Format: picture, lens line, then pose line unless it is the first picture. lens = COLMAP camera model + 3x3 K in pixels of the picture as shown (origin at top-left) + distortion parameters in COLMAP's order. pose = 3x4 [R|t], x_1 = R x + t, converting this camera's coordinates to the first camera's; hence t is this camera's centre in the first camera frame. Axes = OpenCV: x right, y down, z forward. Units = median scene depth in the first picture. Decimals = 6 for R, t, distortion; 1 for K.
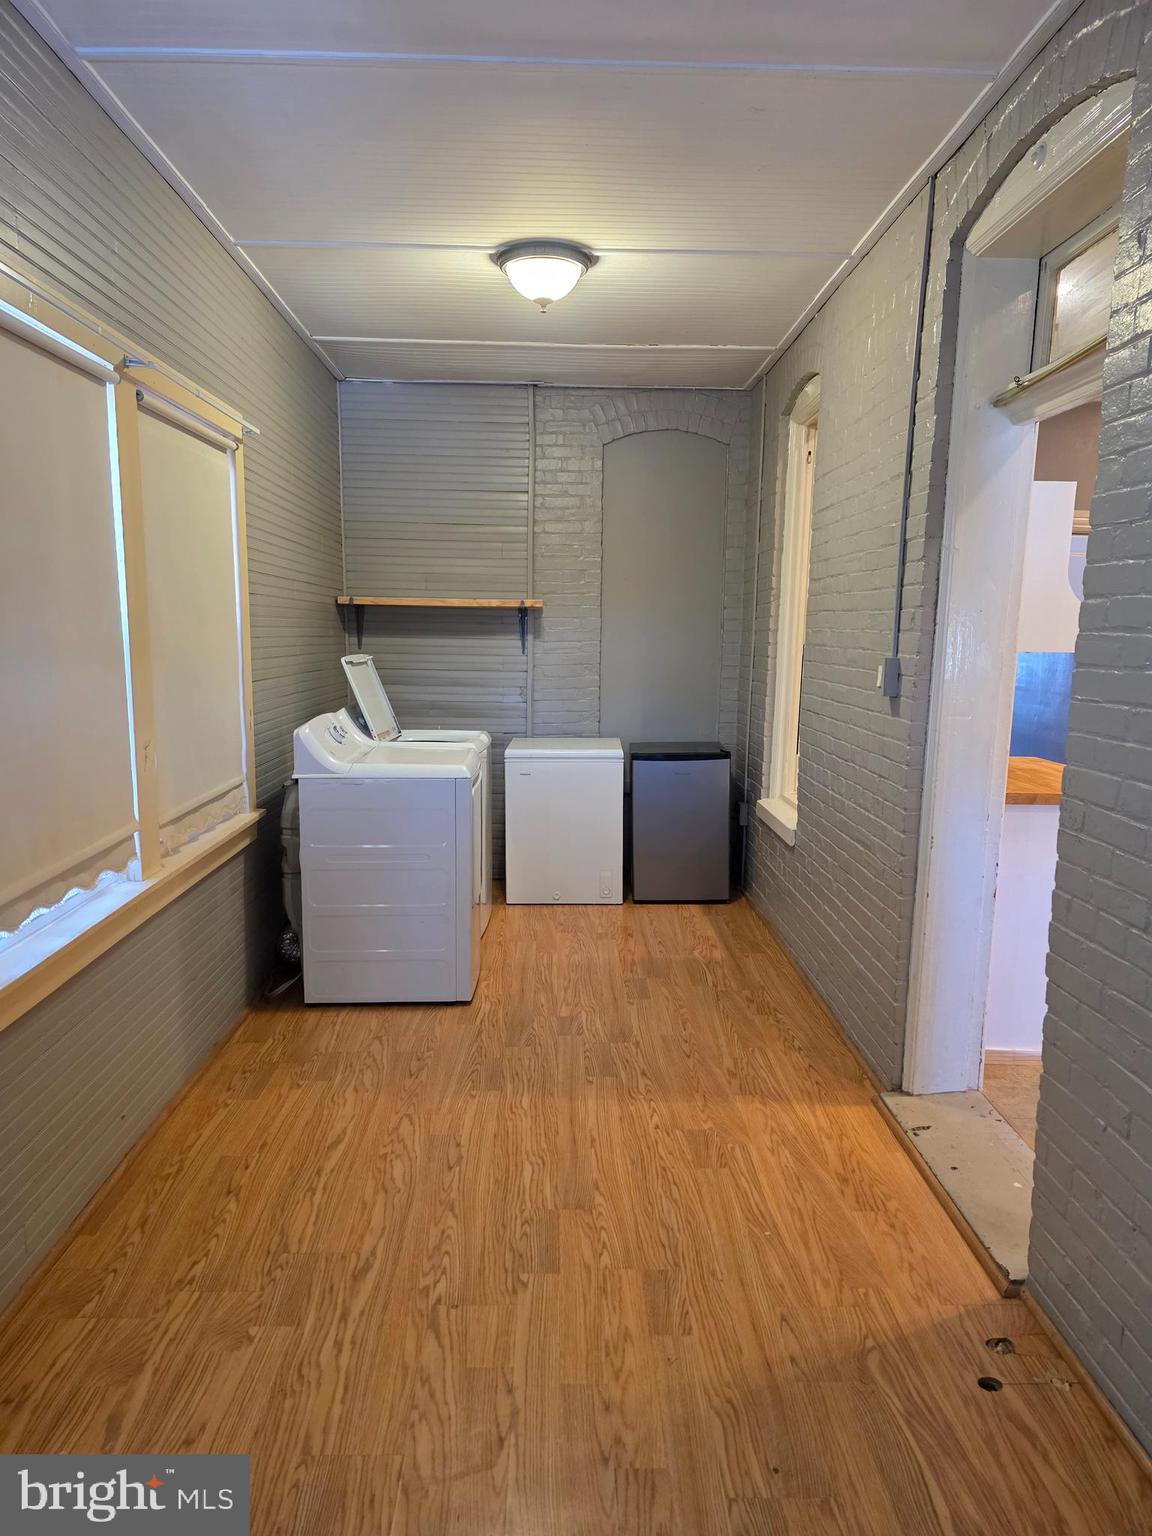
lens RADIAL K [[1041.6, 0, 558.3], [0, 1041.6, 771.7], [0, 0, 1]] dist [0.056586, -0.052250]
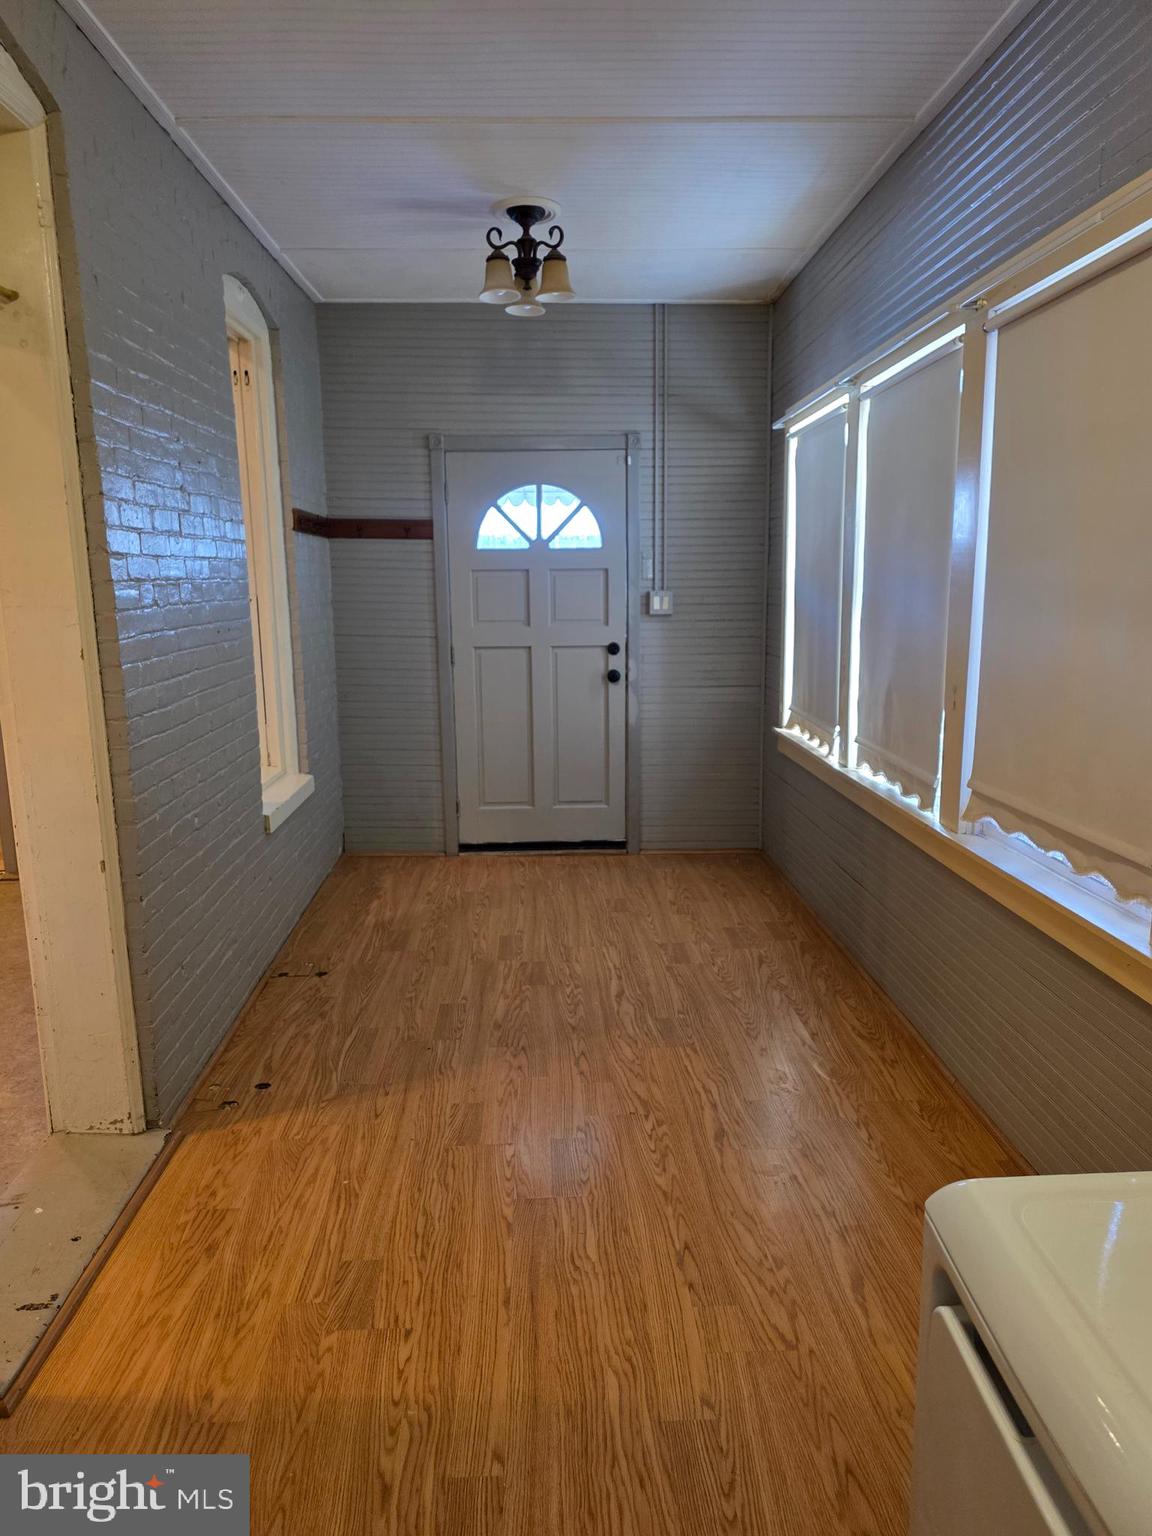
lens RADIAL K [[1041.6, 0, 558.3], [0, 1041.6, 771.7], [0, 0, 1]] dist [0.056586, -0.052250]
pose [[-0.999842, 0.007344, -0.016205, 0.007914], [0.001704, 0.946182, 0.323631, -0.260069], [0.017709, 0.323553, -0.946044, 1.821639]]
